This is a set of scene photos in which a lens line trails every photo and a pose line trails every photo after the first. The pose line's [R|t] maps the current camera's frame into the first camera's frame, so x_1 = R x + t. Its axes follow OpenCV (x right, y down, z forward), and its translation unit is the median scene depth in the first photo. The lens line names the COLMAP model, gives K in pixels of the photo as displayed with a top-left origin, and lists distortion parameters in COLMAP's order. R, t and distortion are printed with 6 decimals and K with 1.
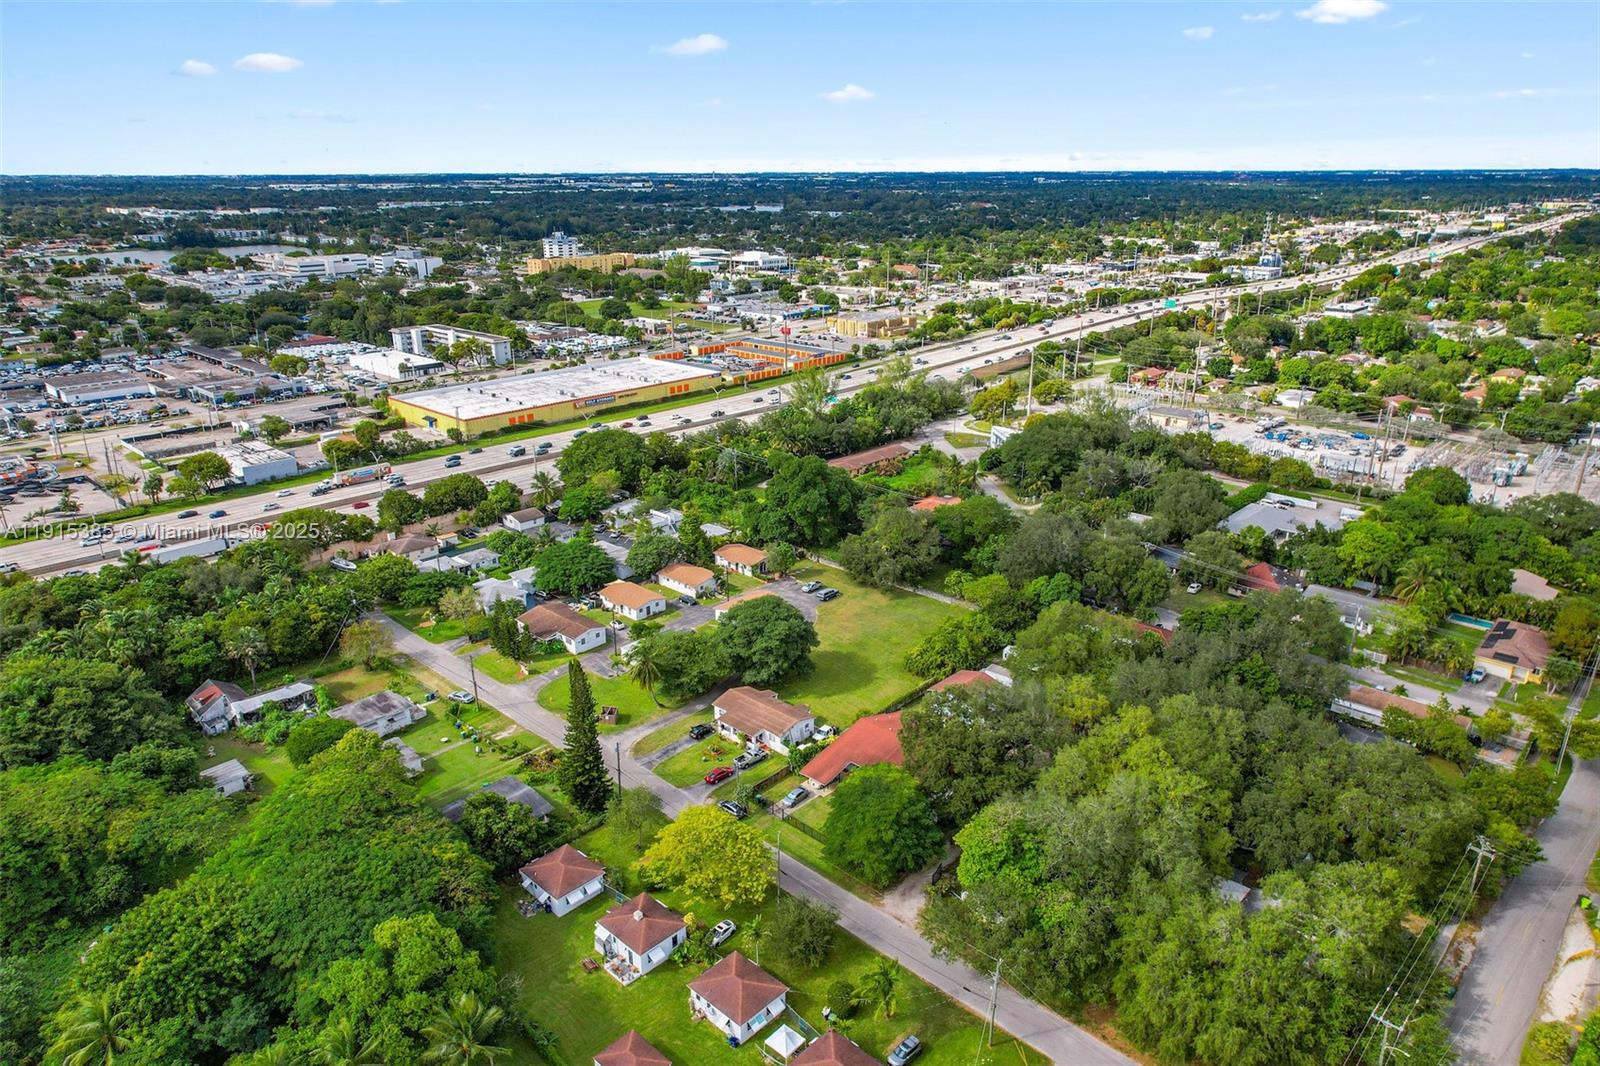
lens RADIAL K [[1033.7, 0, 800.0], [0, 1033.7, 533.0], [0, 0, 1]] dist [0.014050, -0.003602]
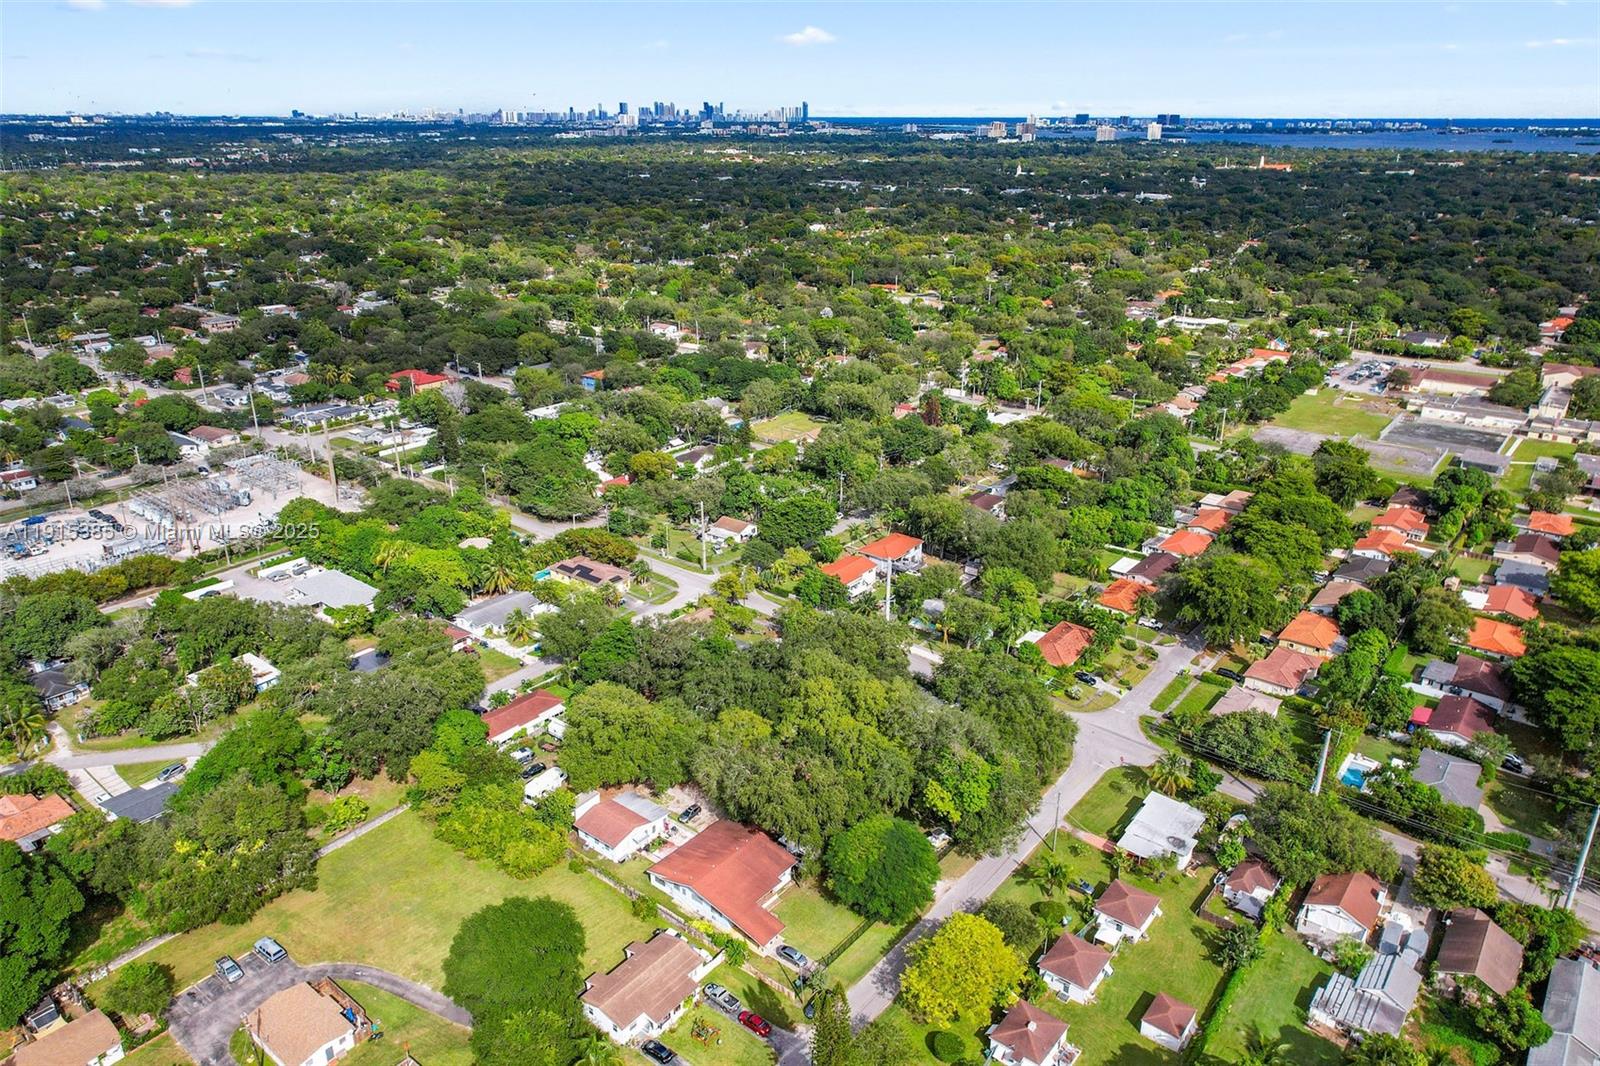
lens RADIAL K [[1074.9, 0, 805.2], [0, 1074.9, 534.8], [0, 0, 1]] dist [0.003334, -0.002235]
pose [[-0.093427, -0.360323, 0.928137, -0.507416], [0.325024, 0.870104, 0.370511, -0.292326], [-0.941080, 0.336282, 0.035822, 0.515291]]
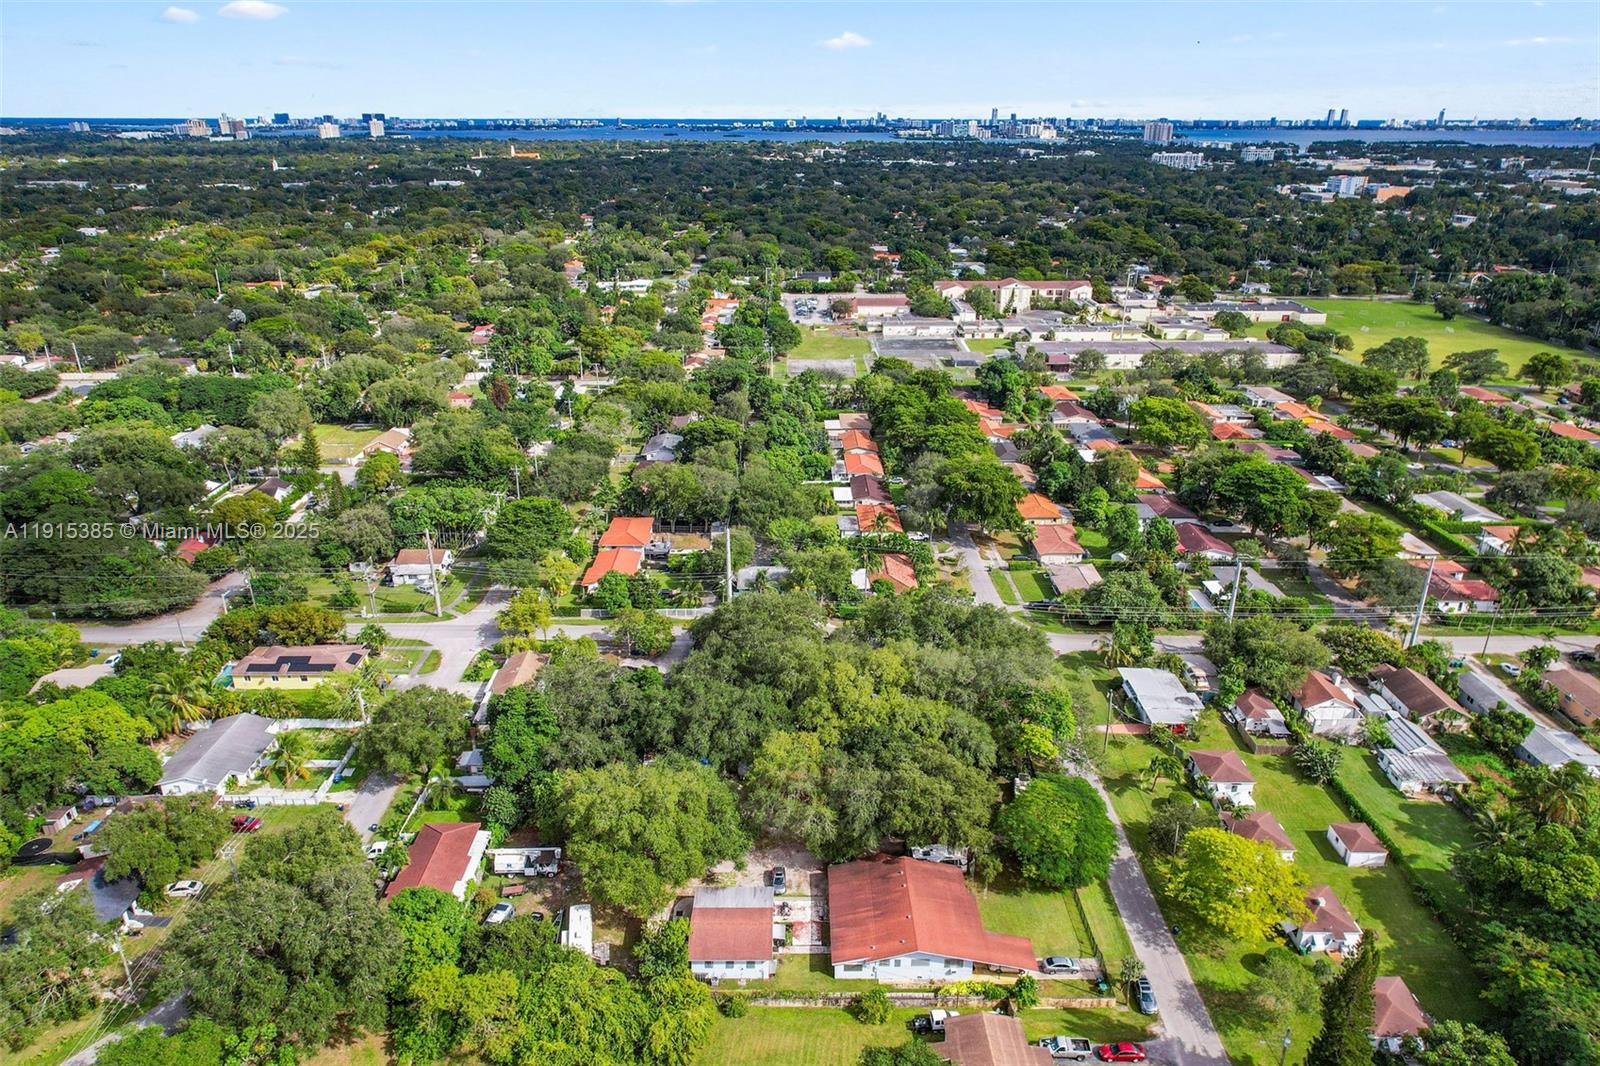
lens RADIAL K [[1033.6, 0, 800.0], [0, 1033.6, 533.0], [0, 0, 1]] dist [0.001374, -0.001029]
pose [[-0.699571, -0.265110, 0.663564, -0.196935], [0.235553, 0.791163, 0.564425, -0.334424], [-0.674622, 0.551160, -0.491027, 0.853808]]
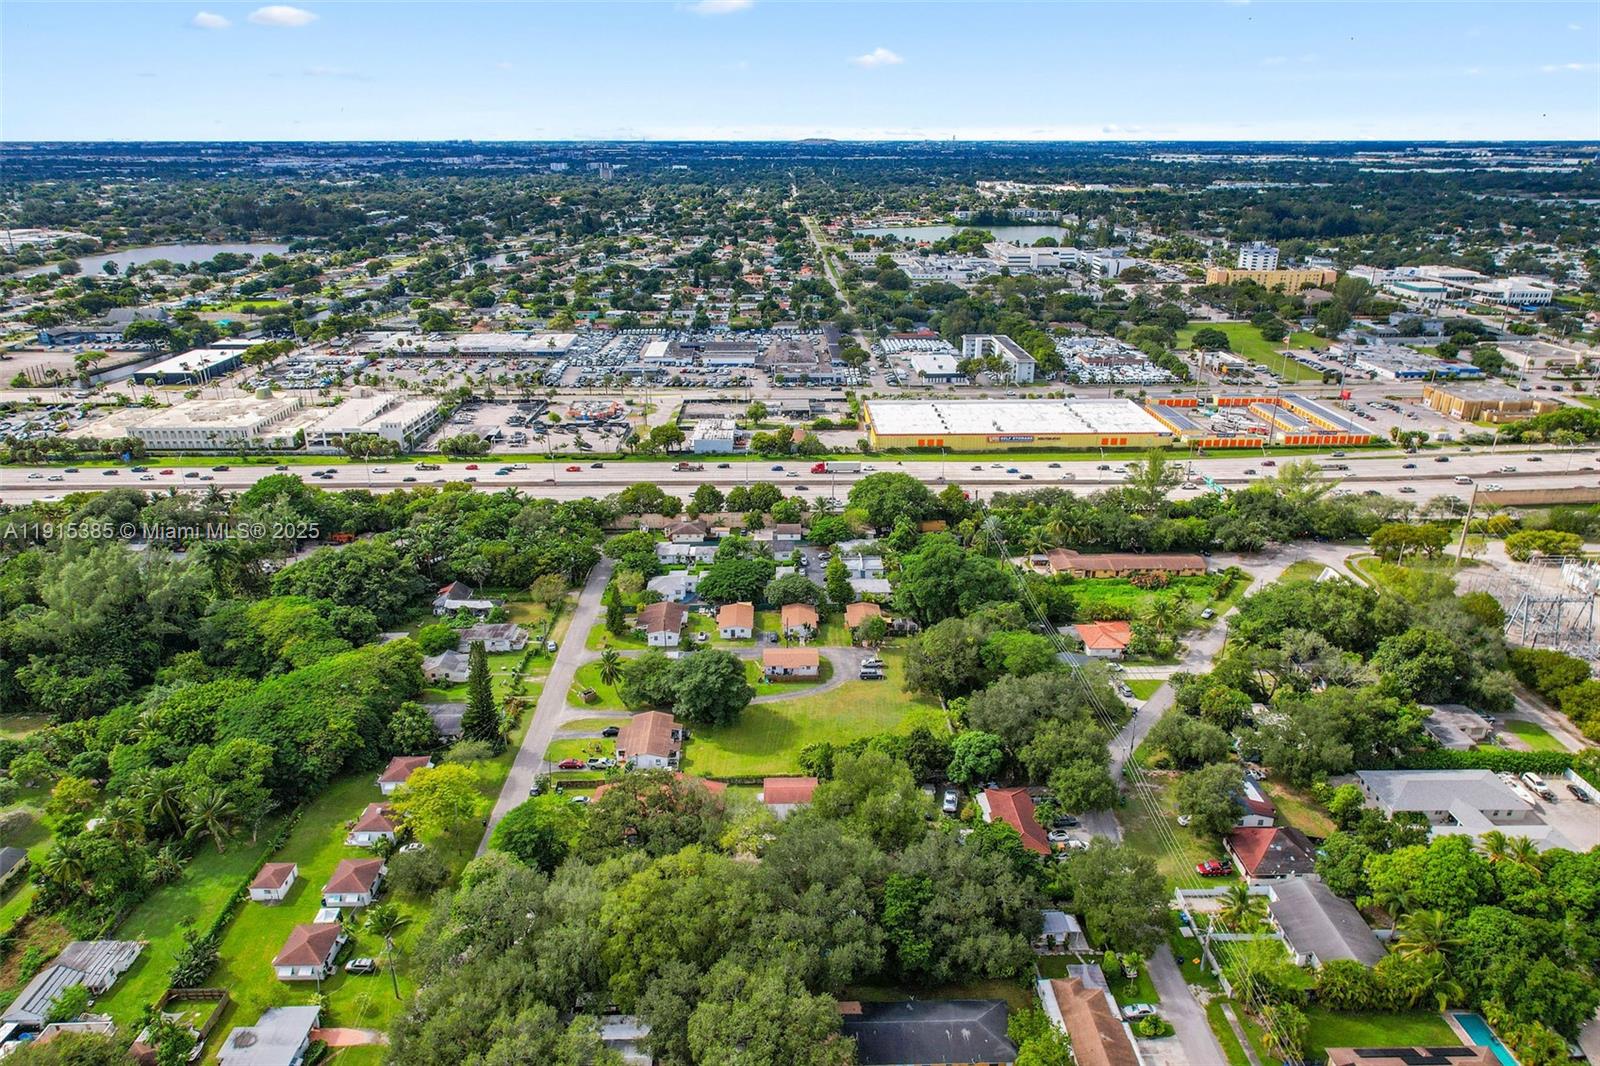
lens RADIAL K [[1033.7, 0, 800.0], [0, 1033.7, 533.0], [0, 0, 1]] dist [0.014050, -0.003602]
pose [[0.705572, 0.258241, -0.659909, 0.592648], [-0.239139, 0.963378, 0.121311, -0.178034], [0.667069, 0.072216, 0.741488, 0.135144]]
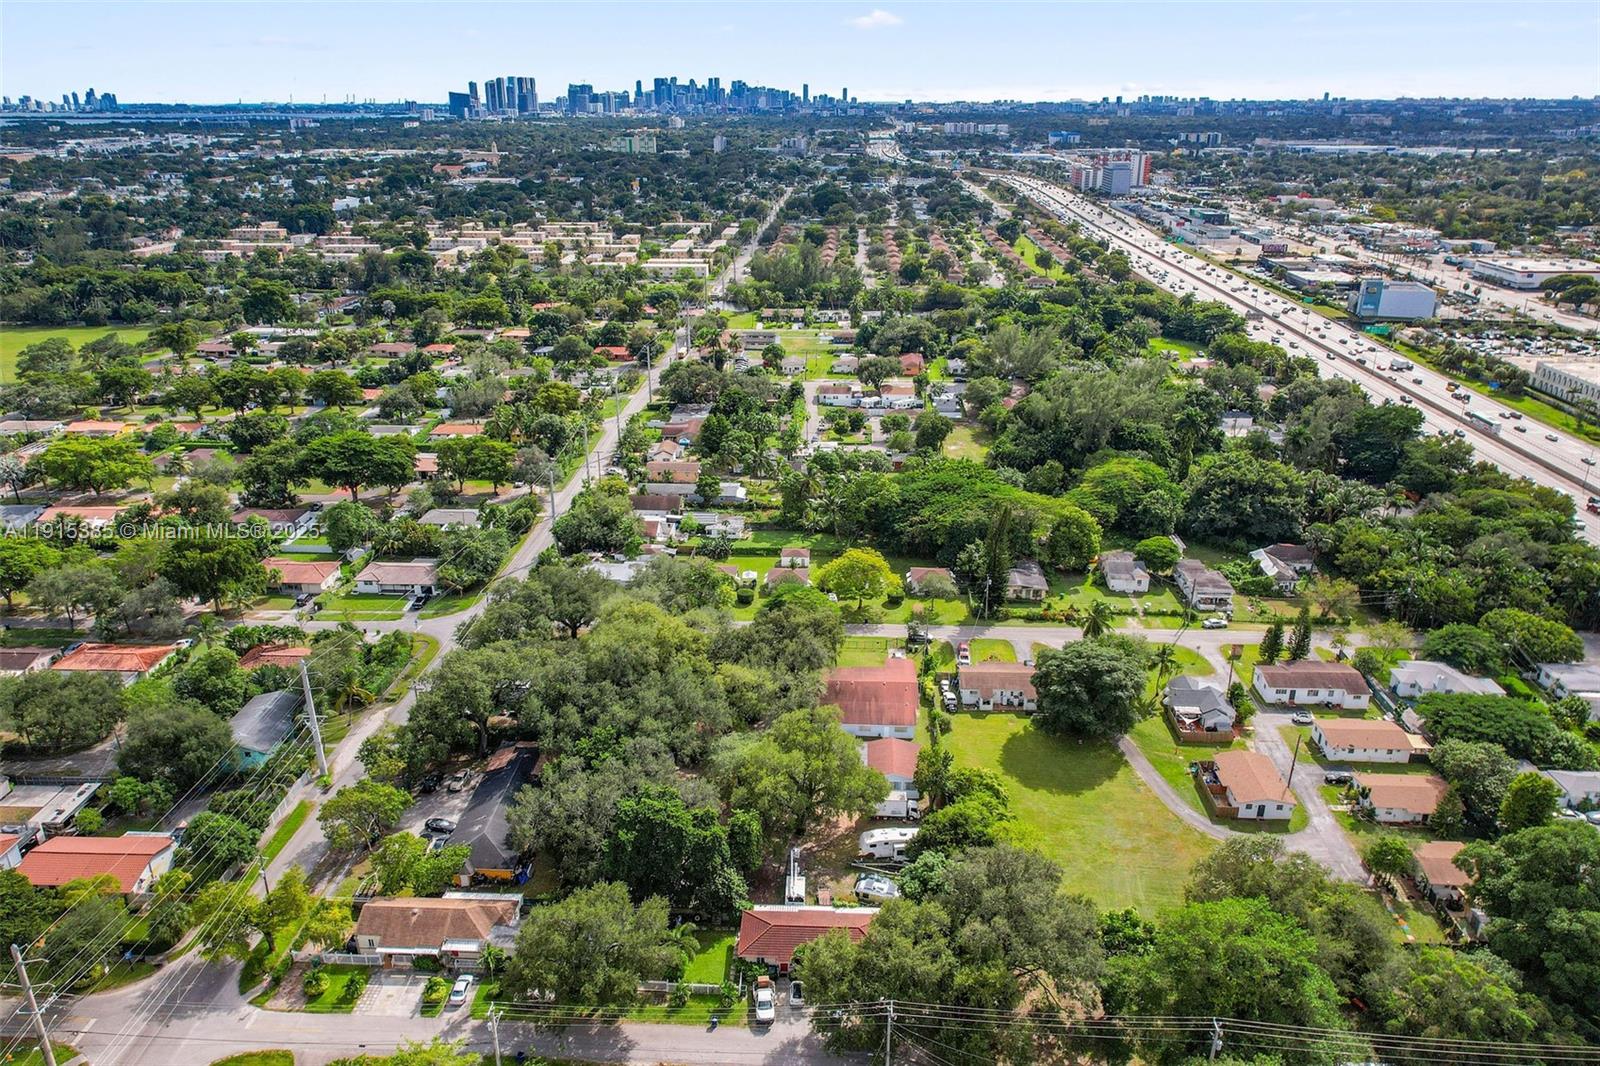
lens RADIAL K [[1074.9, 0, 805.2], [0, 1074.9, 534.8], [0, 0, 1]] dist [0.003334, -0.002235]
pose [[-0.749233, 0.249446, -0.613536, 0.542621], [-0.215200, 0.784409, 0.581714, -0.387686], [0.626369, 0.567873, -0.534025, 0.978964]]
